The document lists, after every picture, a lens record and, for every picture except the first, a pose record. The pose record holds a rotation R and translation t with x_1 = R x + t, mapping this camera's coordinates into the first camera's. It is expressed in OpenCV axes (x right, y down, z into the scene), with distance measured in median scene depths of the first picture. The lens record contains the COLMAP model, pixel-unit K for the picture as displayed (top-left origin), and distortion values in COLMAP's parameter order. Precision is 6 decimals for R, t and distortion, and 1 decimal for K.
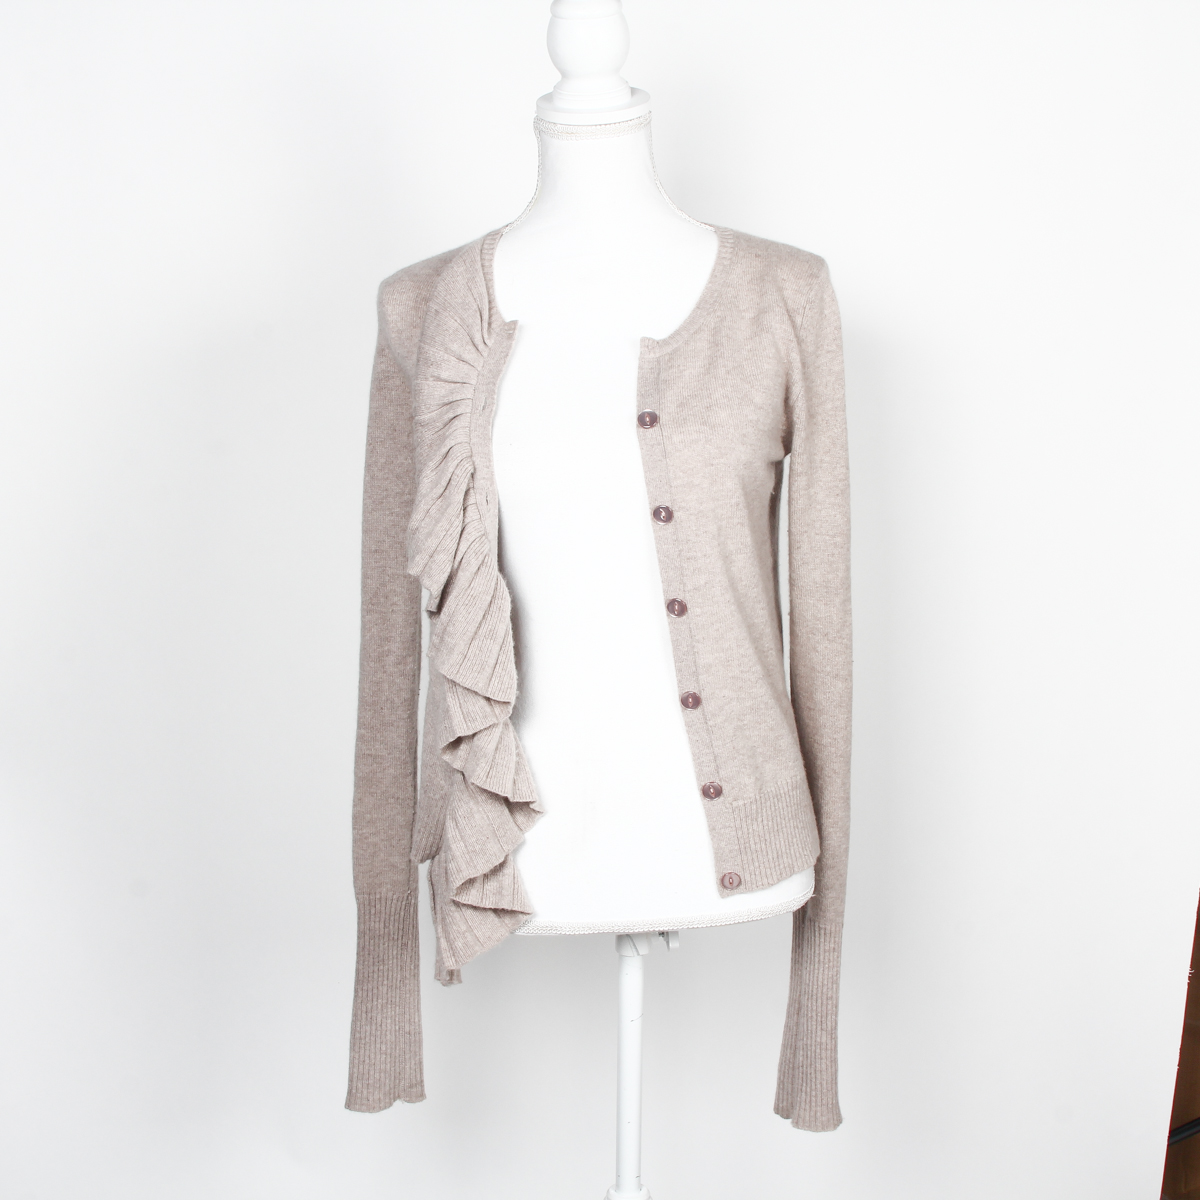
lens RADIAL K [[2010.0, 0, 594.5], [0, 2010.0, 600.6], [0, 0, 1]] dist [-0.086742, 0.000000]
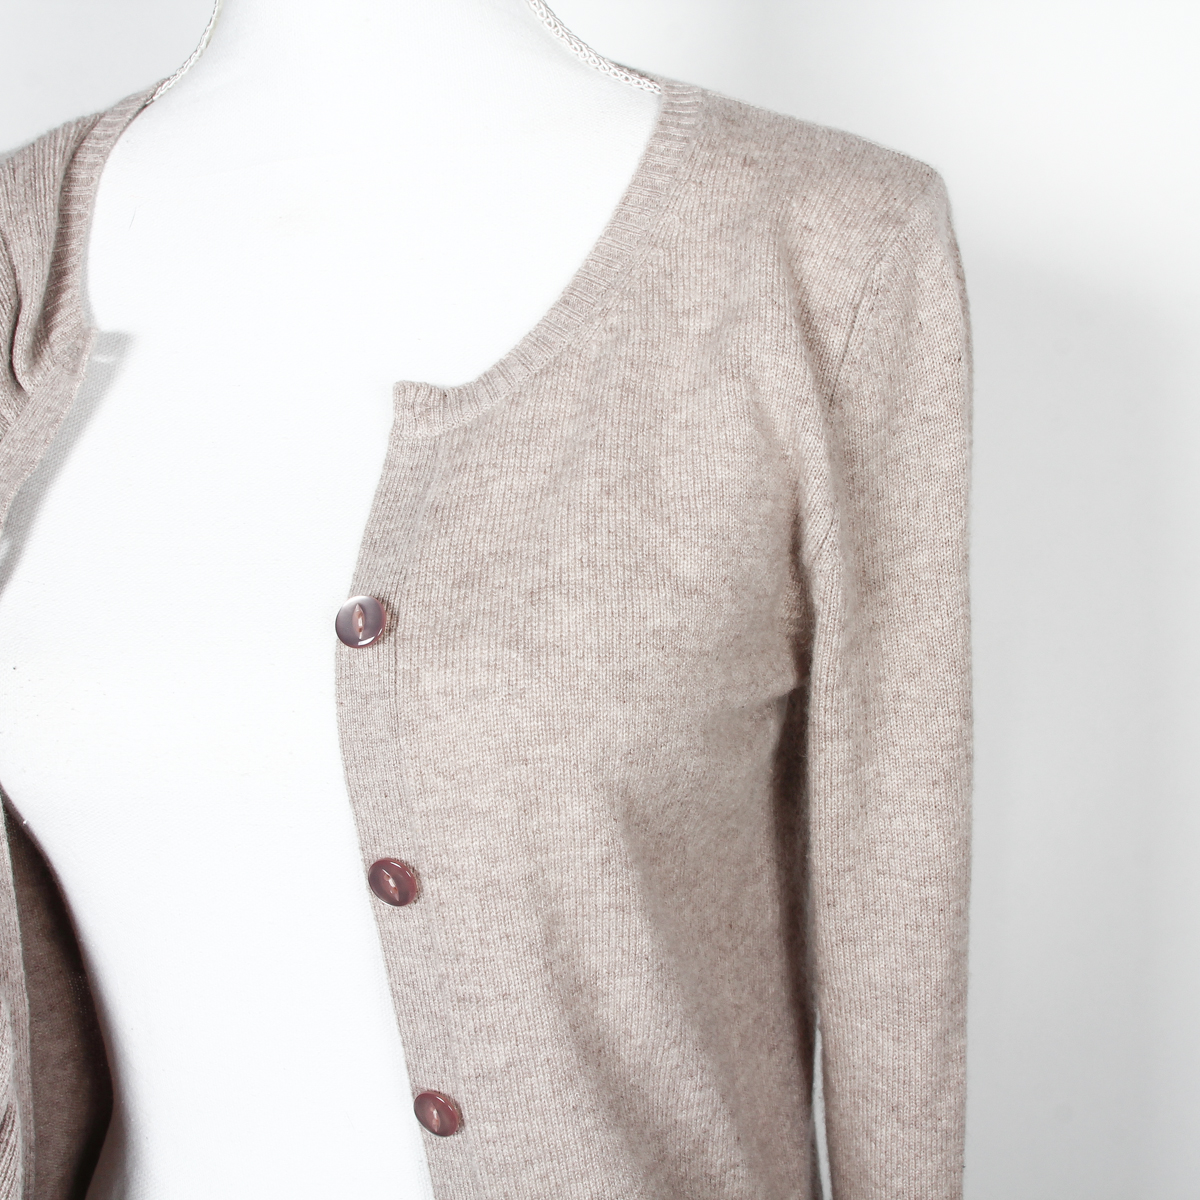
lens RADIAL K [[2010.0, 0, 598.5], [0, 2010.0, 607.5], [0, 0, 1]] dist [-0.086742, 0.000000]
pose [[0.980639, 0.055623, -0.187758, 0.132209], [-0.040113, 0.995537, 0.085419, -0.121274], [0.191672, -0.076233, 0.978494, 0.626683]]
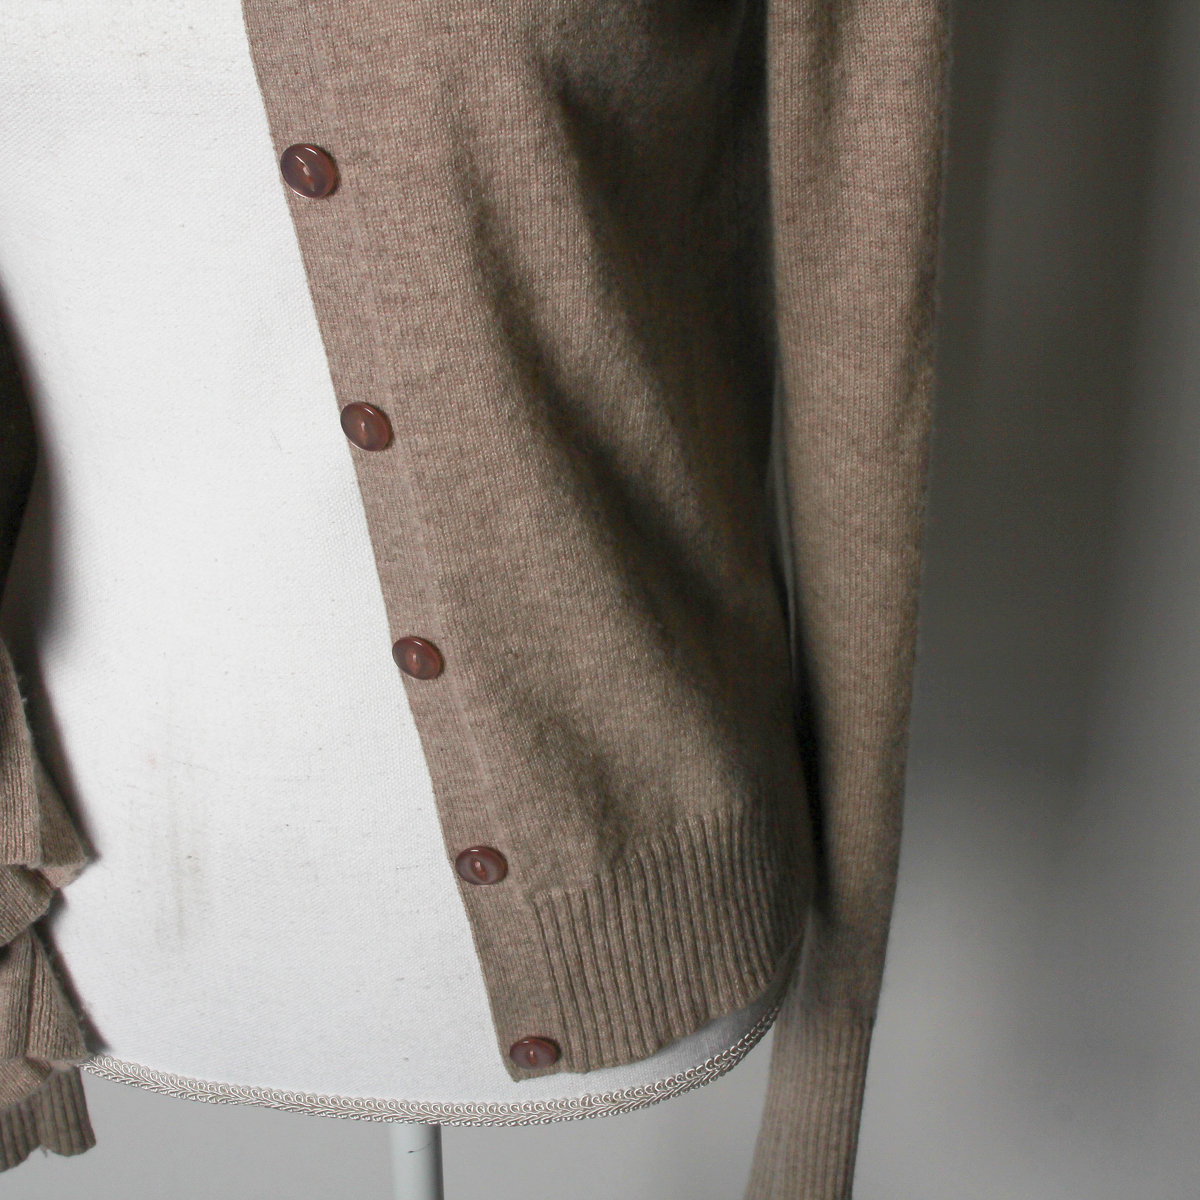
lens RADIAL K [[2010.0, 0, 597.9], [0, 2010.0, 596.4], [0, 0, 1]] dist [-0.086742, 0.000000]
pose [[0.981682, 0.097641, -0.163606, 0.138661], [-0.037135, 0.940288, 0.338348, -0.087752], [0.186873, -0.326075, 0.926690, 0.648734]]
